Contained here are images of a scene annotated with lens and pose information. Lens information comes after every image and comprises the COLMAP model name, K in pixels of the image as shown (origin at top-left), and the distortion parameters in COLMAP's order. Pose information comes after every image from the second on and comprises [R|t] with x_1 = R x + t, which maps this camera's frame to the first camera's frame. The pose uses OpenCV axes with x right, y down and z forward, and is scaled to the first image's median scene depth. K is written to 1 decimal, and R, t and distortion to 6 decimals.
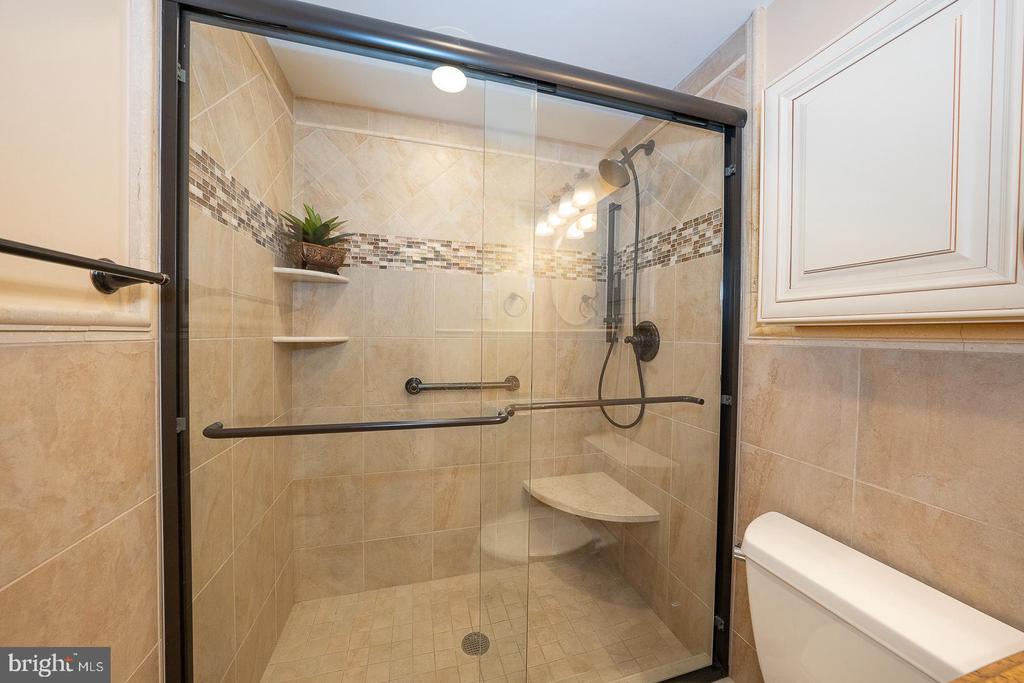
lens RADIAL K [[348.5, 0, 512.3], [0, 348.5, 341.9], [0, 0, 1]] dist [-0.023620, 0.001397]
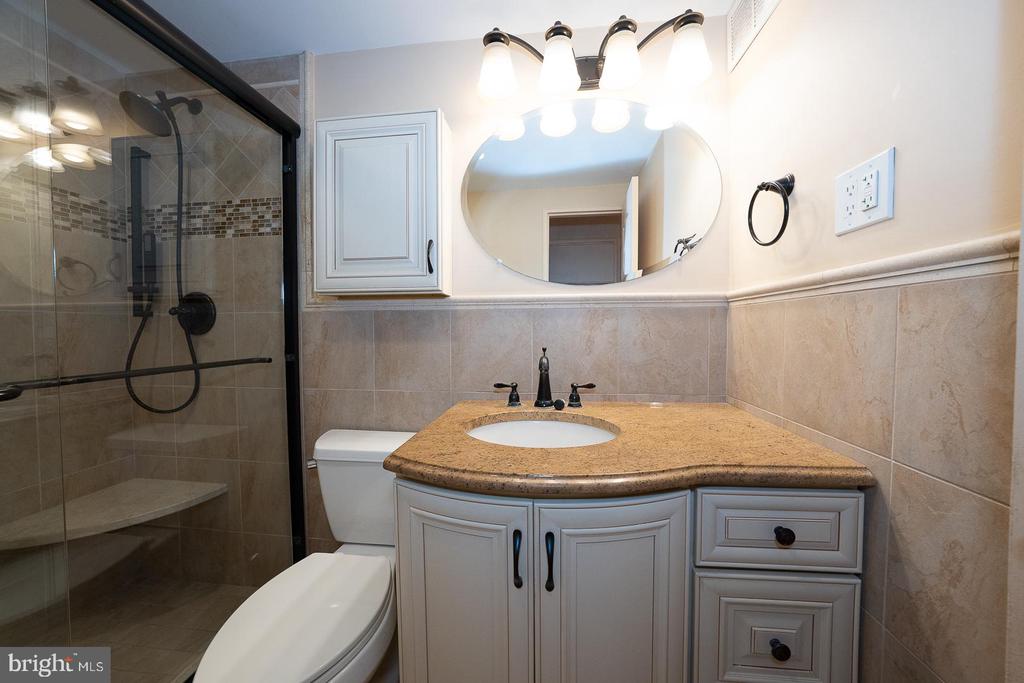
lens RADIAL K [[348.5, 0, 513.7], [0, 348.5, 333.3], [0, 0, 1]] dist [-0.023620, 0.001397]
pose [[0.379560, -0.027517, 0.924758, -0.155798], [0.028248, 0.999436, 0.018145, 0.063219], [-0.924736, 0.019236, 0.380123, -0.147938]]
